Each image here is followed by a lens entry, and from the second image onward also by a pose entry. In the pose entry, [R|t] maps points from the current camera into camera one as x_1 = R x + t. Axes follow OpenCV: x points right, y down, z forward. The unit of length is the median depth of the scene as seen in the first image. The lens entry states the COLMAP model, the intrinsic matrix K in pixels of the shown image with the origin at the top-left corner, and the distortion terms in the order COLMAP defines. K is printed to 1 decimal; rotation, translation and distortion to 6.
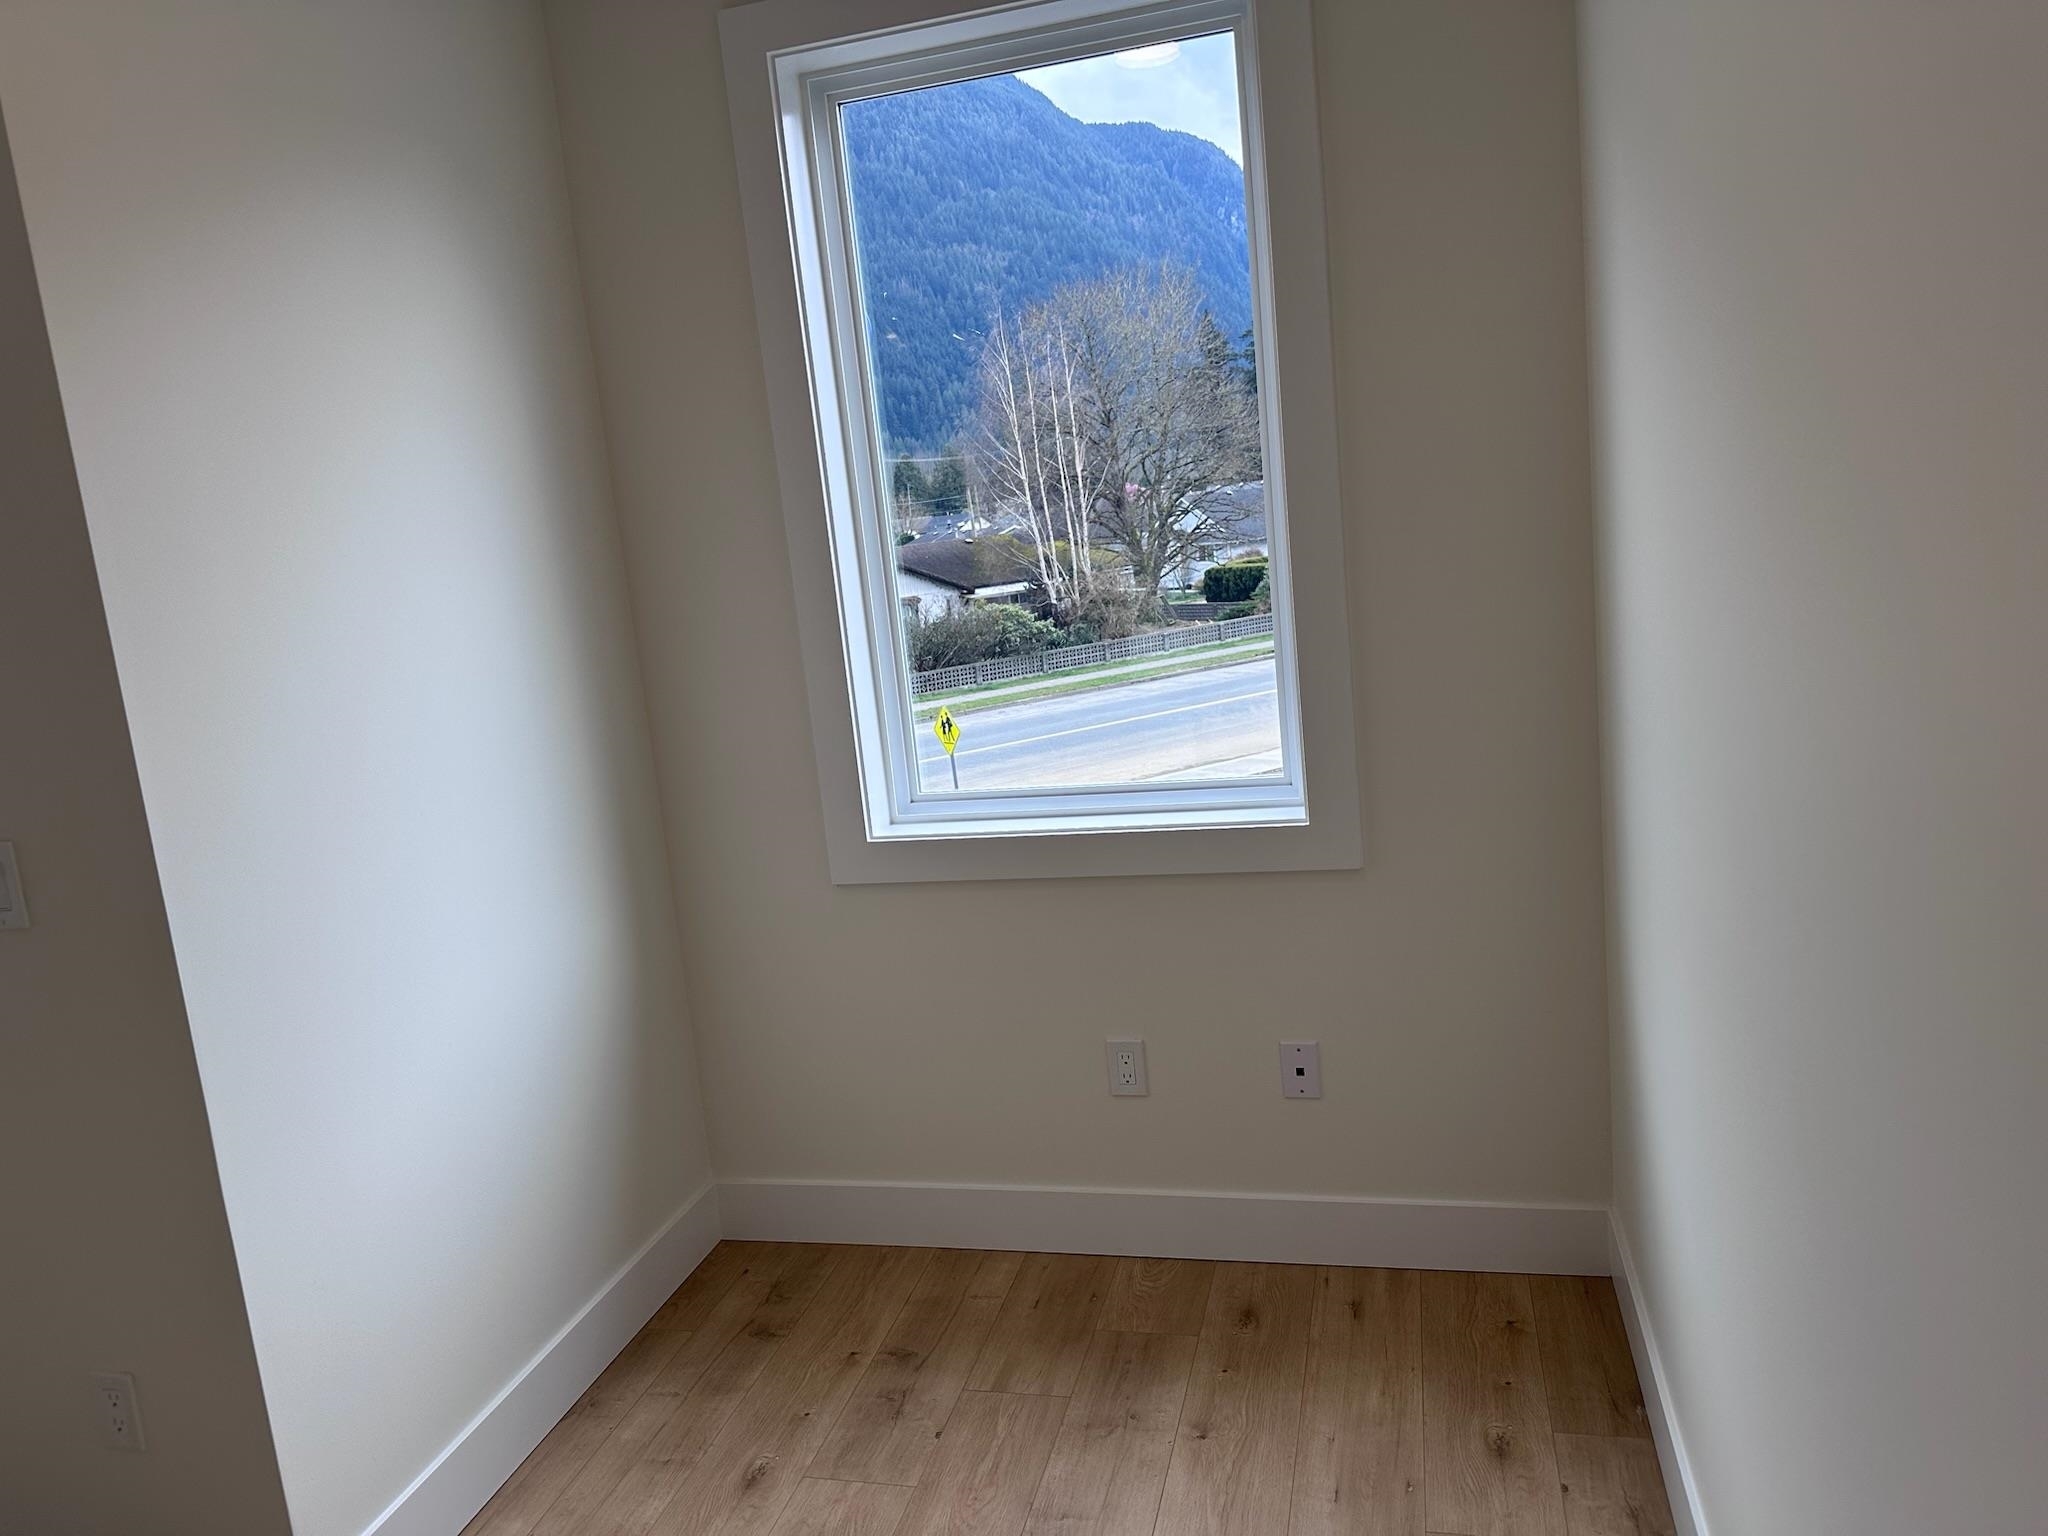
lens RADIAL K [[1405.5, 0, 1024.0], [0, 1405.5, 768.0], [0, 0, 1]] dist [0.001669, 0.001013]
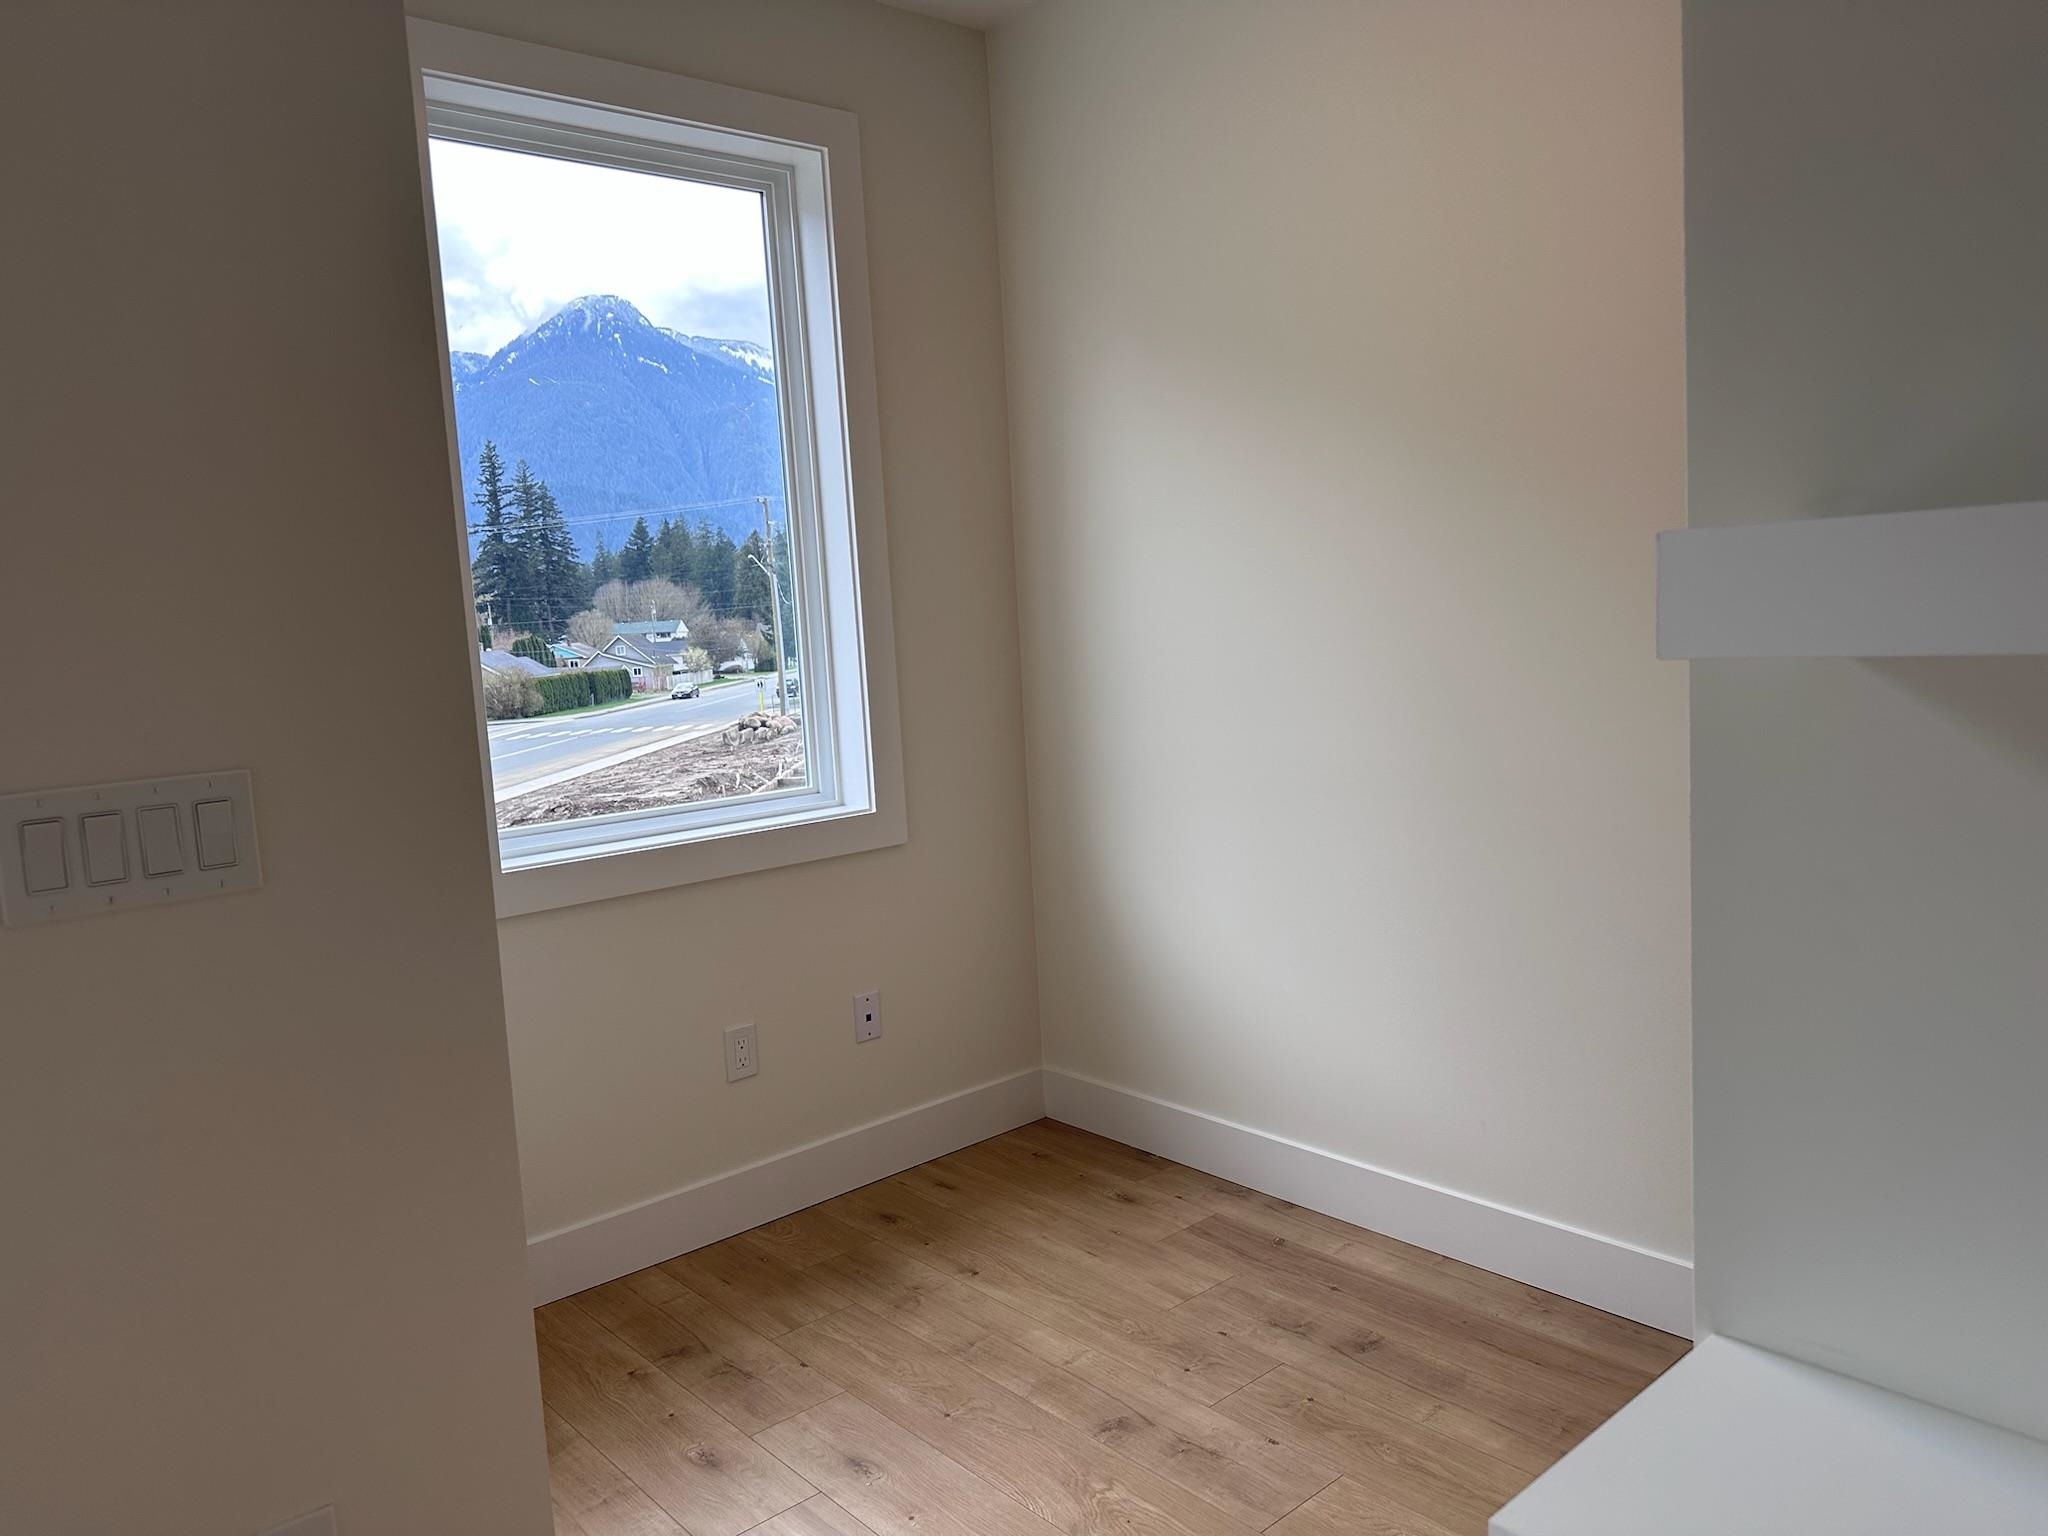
lens RADIAL K [[1405.5, 0, 1024.0], [0, 1405.5, 768.0], [0, 0, 1]] dist [0.001669, 0.001013]
pose [[0.562392, -0.017372, 0.826688, -0.794979], [0.142886, 0.986781, -0.076469, 0.122359], [-0.814431, 0.161128, 0.557440, 0.179262]]
